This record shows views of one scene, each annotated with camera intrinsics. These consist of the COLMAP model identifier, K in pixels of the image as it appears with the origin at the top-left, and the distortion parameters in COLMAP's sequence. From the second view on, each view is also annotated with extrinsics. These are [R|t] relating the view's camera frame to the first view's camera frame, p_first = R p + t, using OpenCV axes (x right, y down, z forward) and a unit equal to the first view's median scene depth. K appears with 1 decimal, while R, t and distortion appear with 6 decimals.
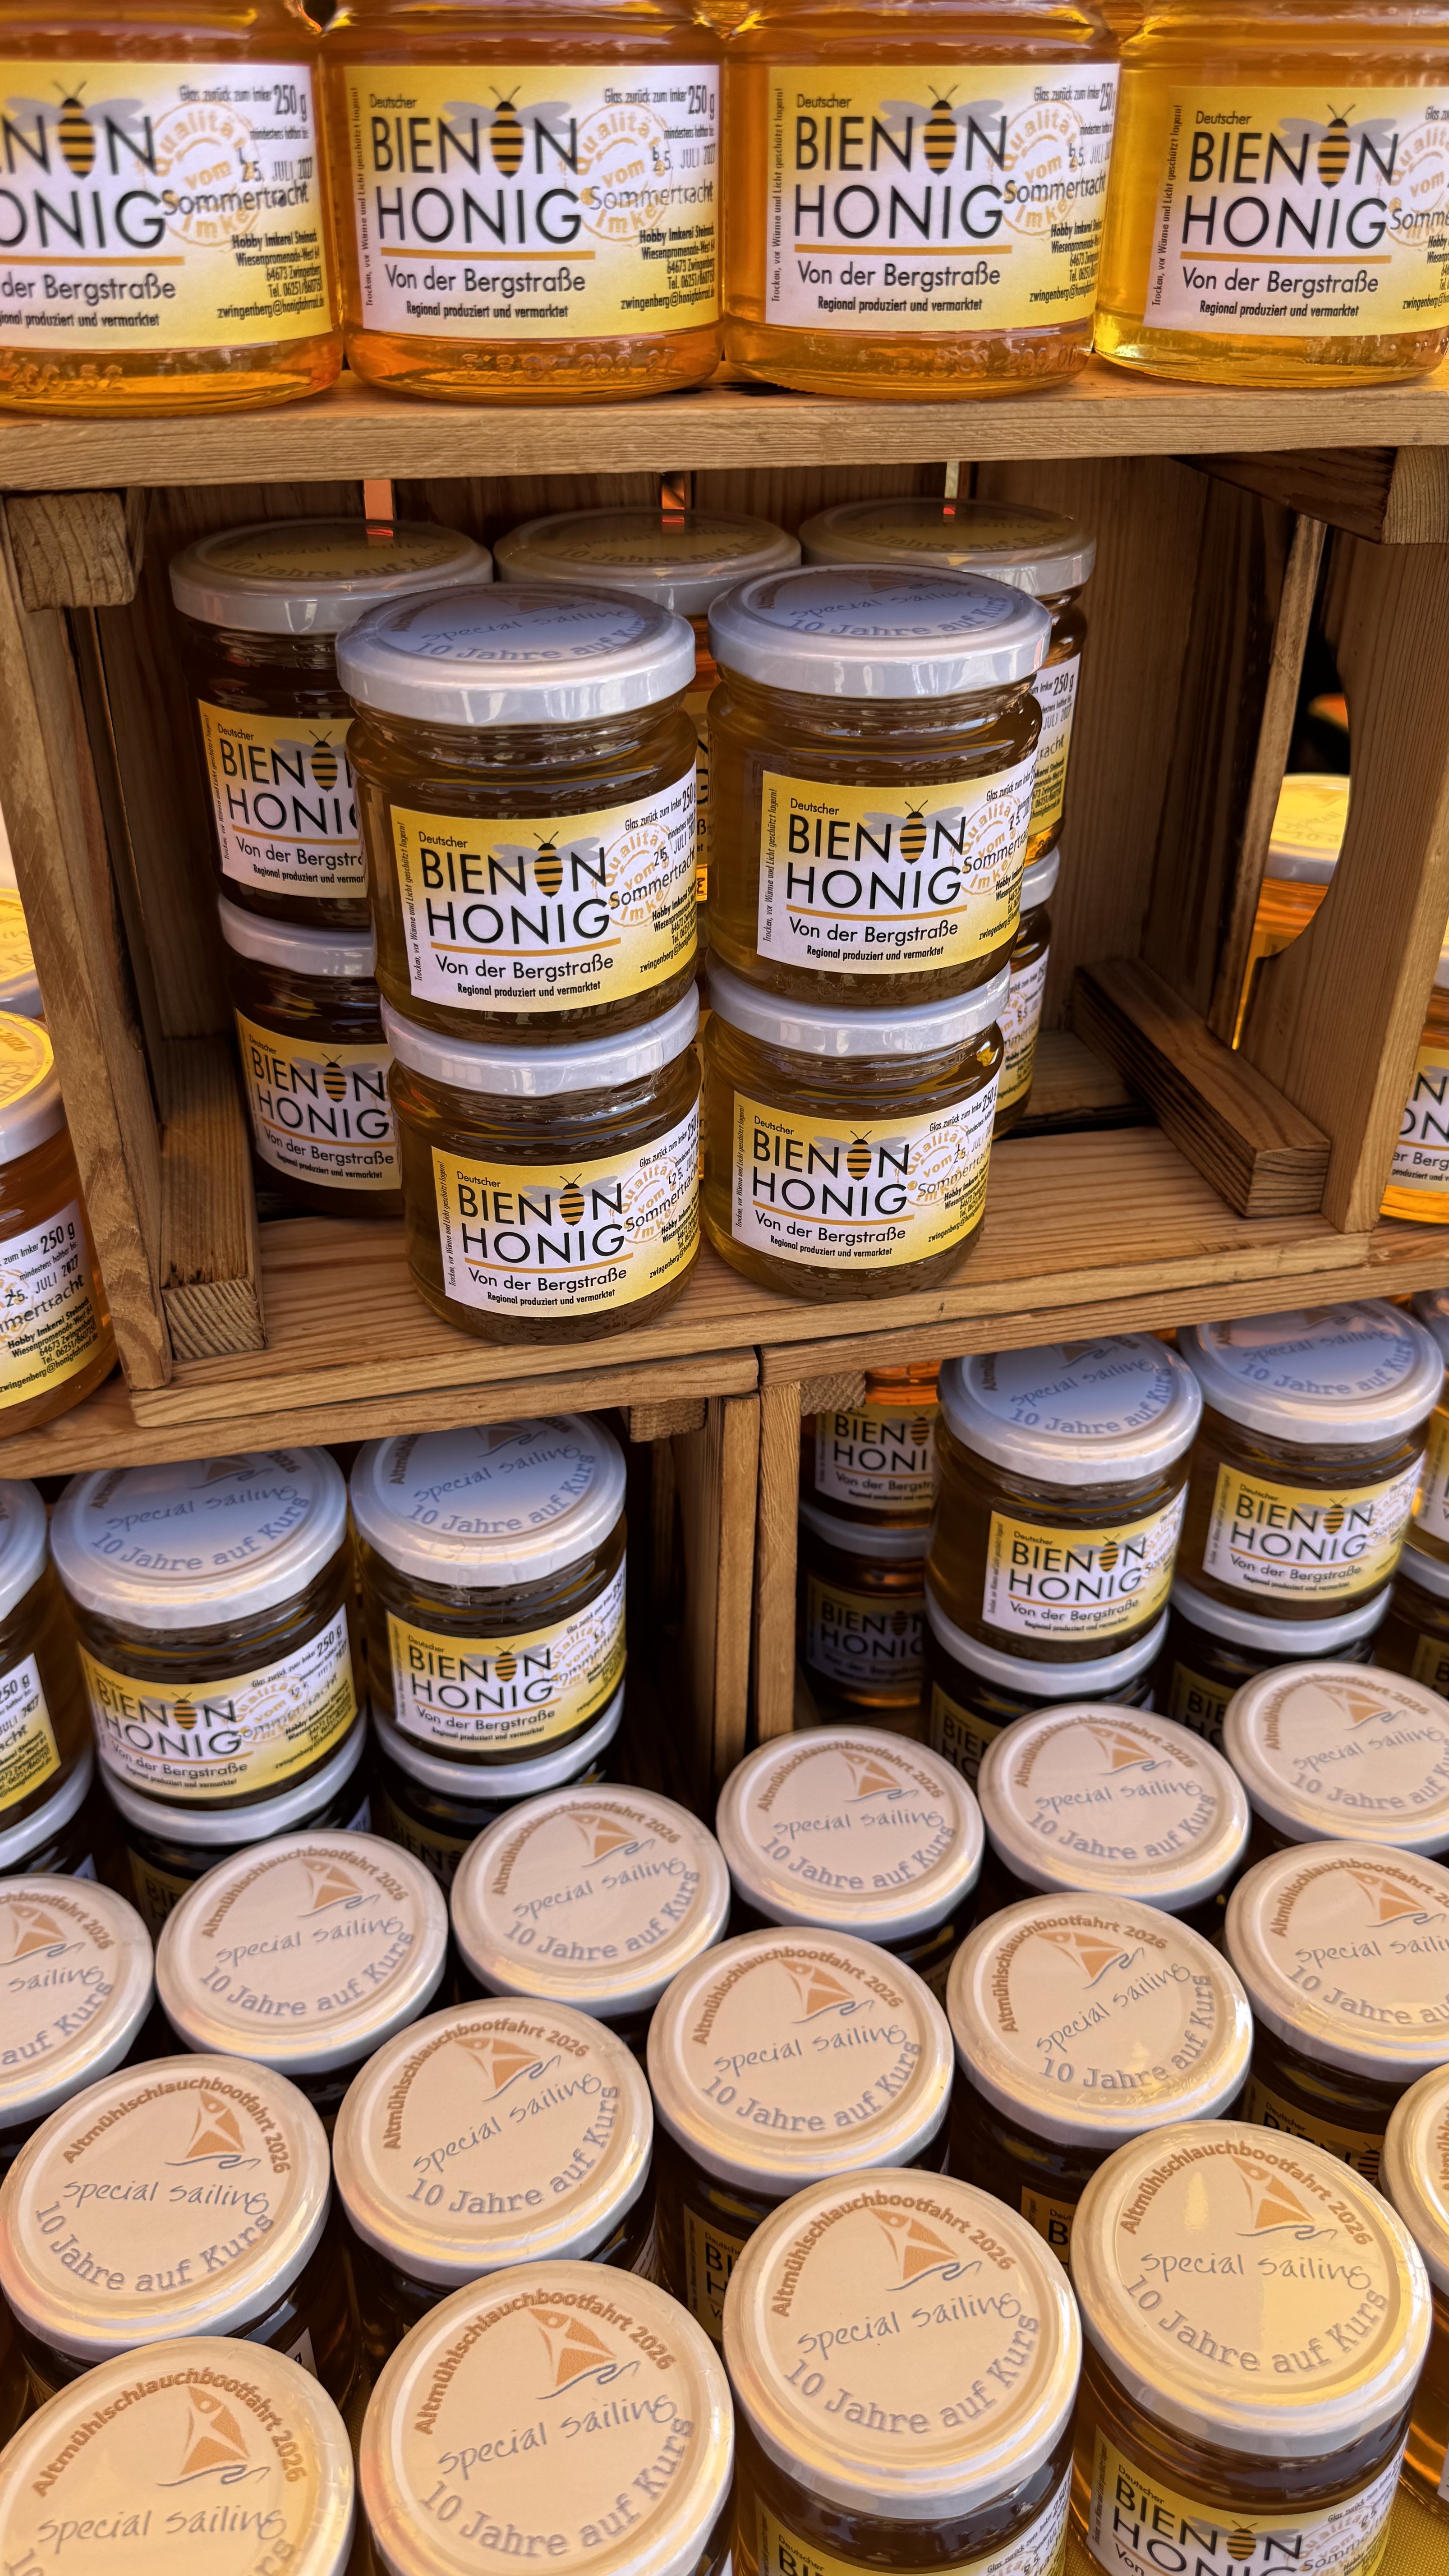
lens RADIAL K [[1822.7, 0, 711.6], [0, 1822.7, 1298.3], [0, 0, 1]] dist [0.001035, -0.000934]
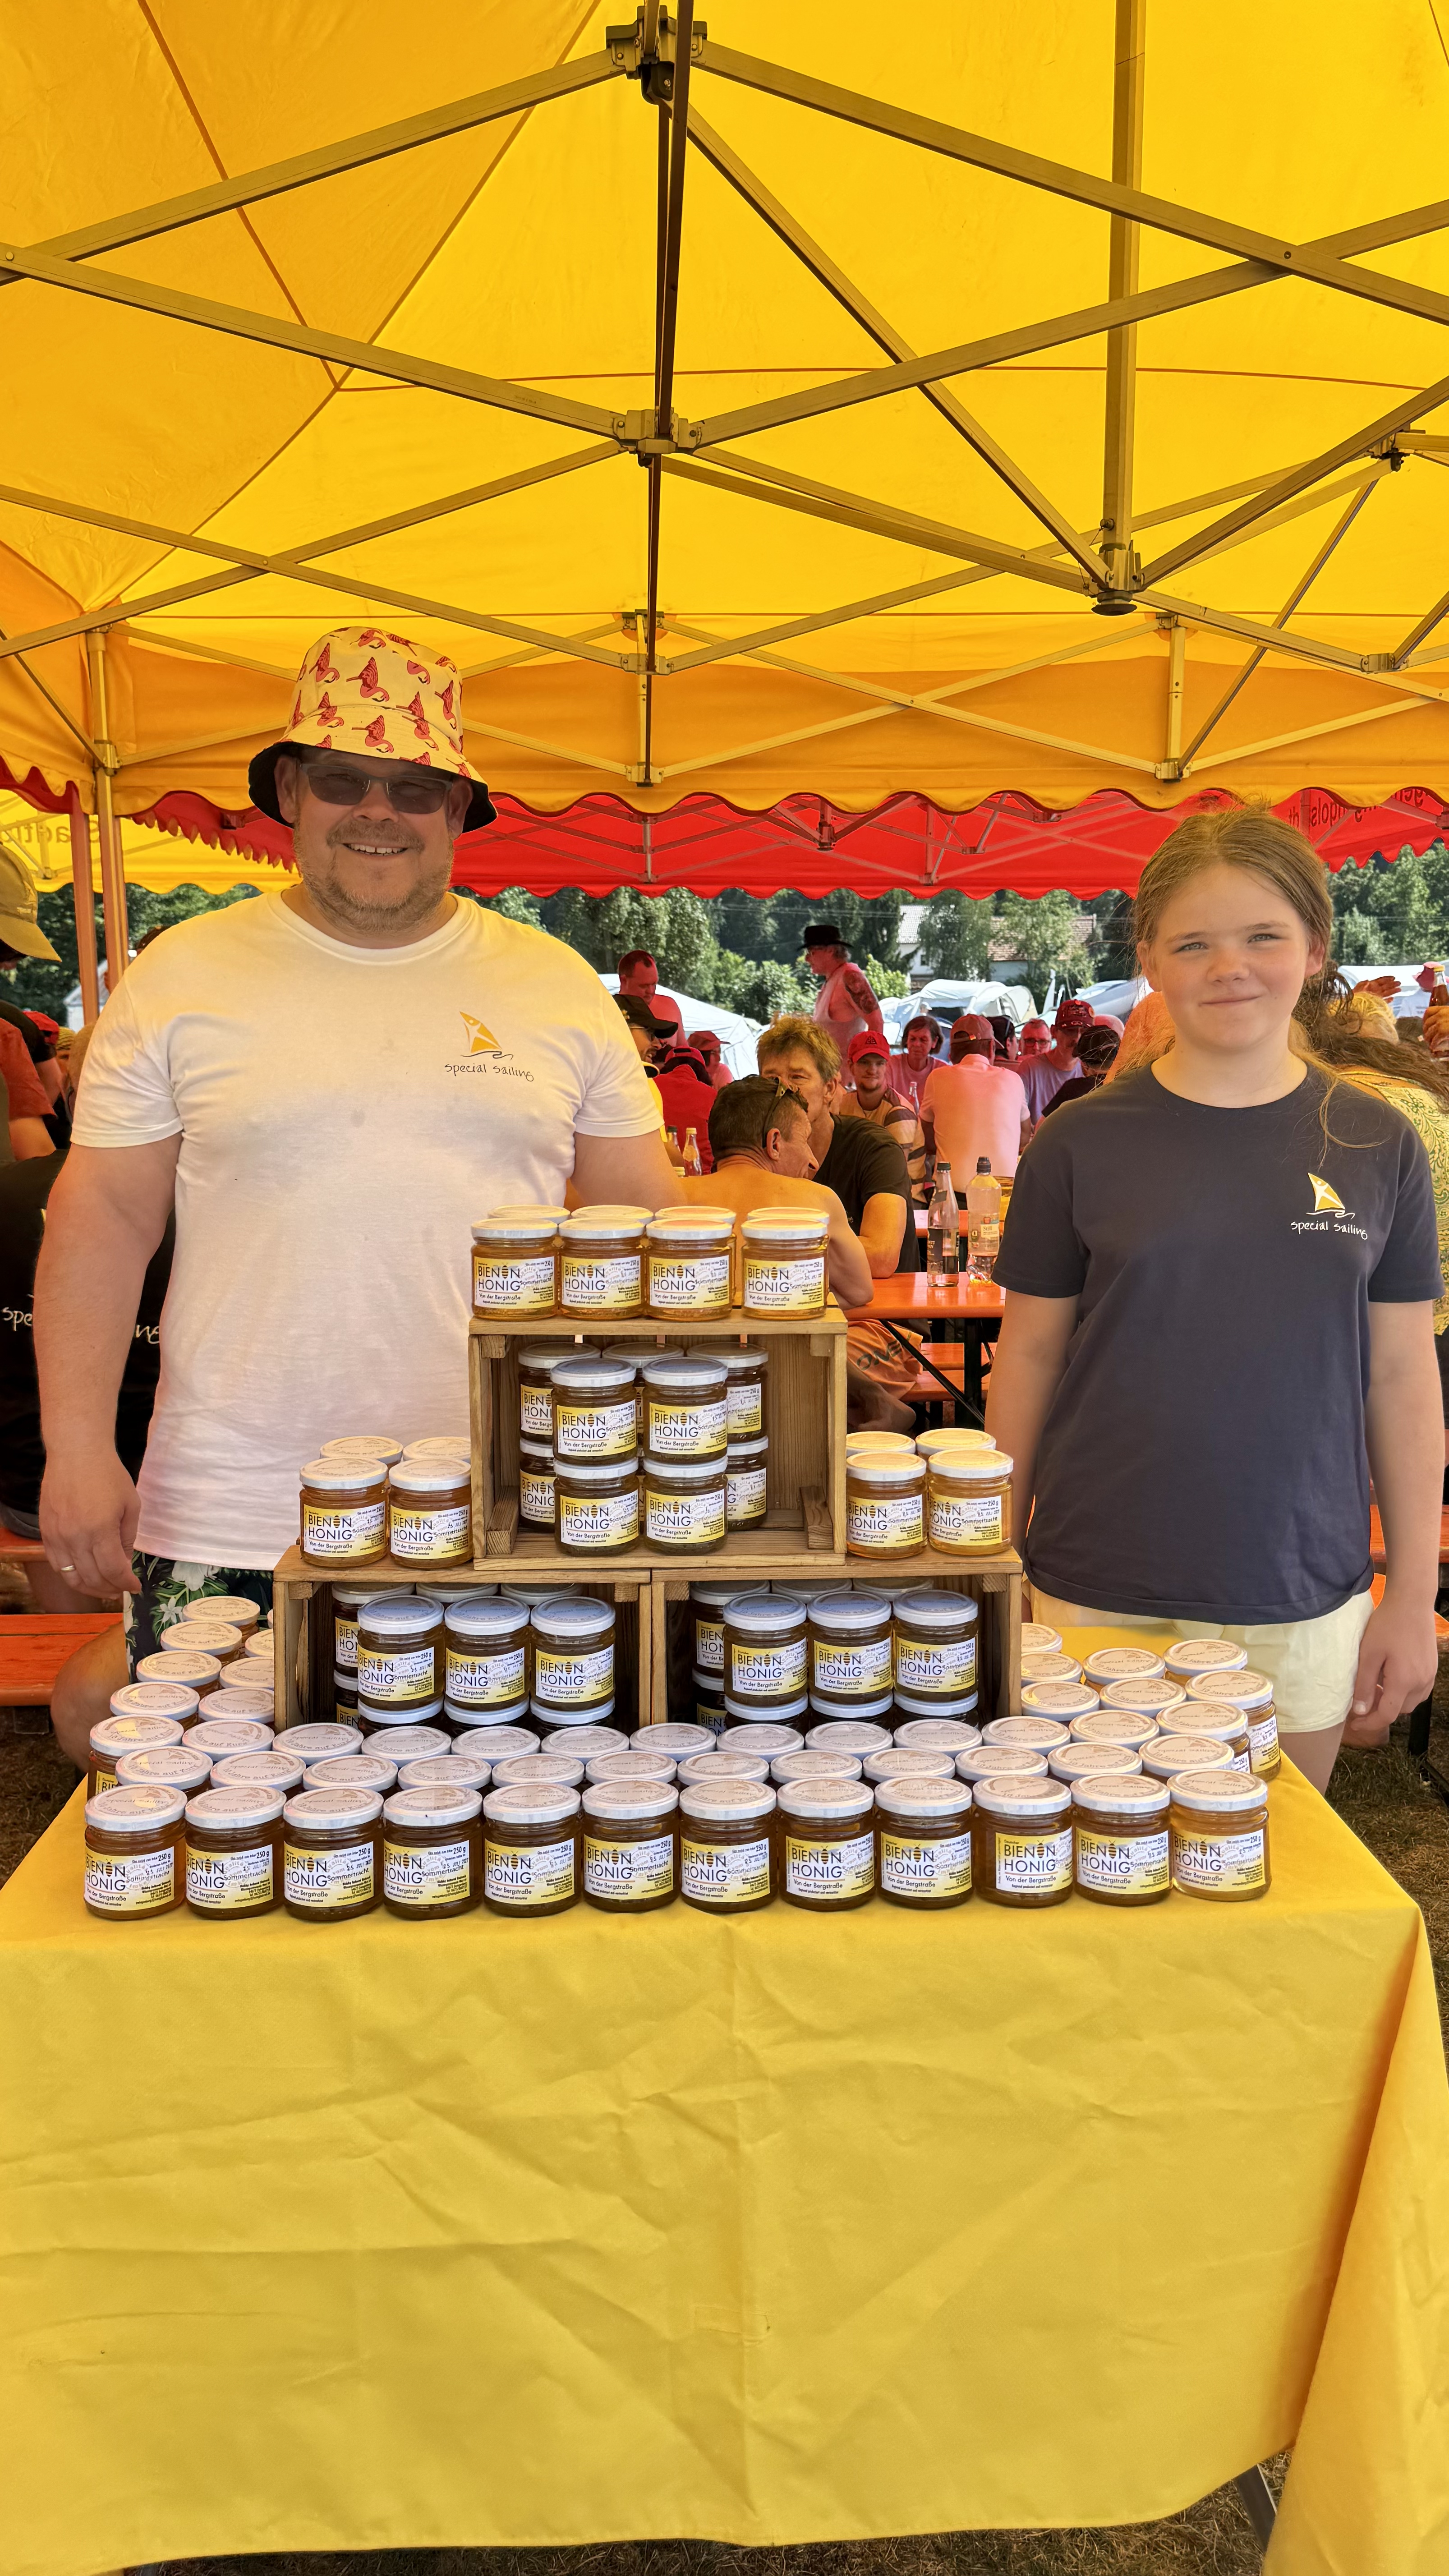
lens RADIAL K [[1822.7, 0, 727.8], [0, 1822.7, 1292.7], [0, 0, 1]] dist [0.001035, -0.000934]
pose [[0.976033, 0.019662, -0.216731, 0.957119], [-0.111807, 0.899726, -0.421892, 1.052070], [0.186704, 0.436013, 0.880361, -2.349607]]
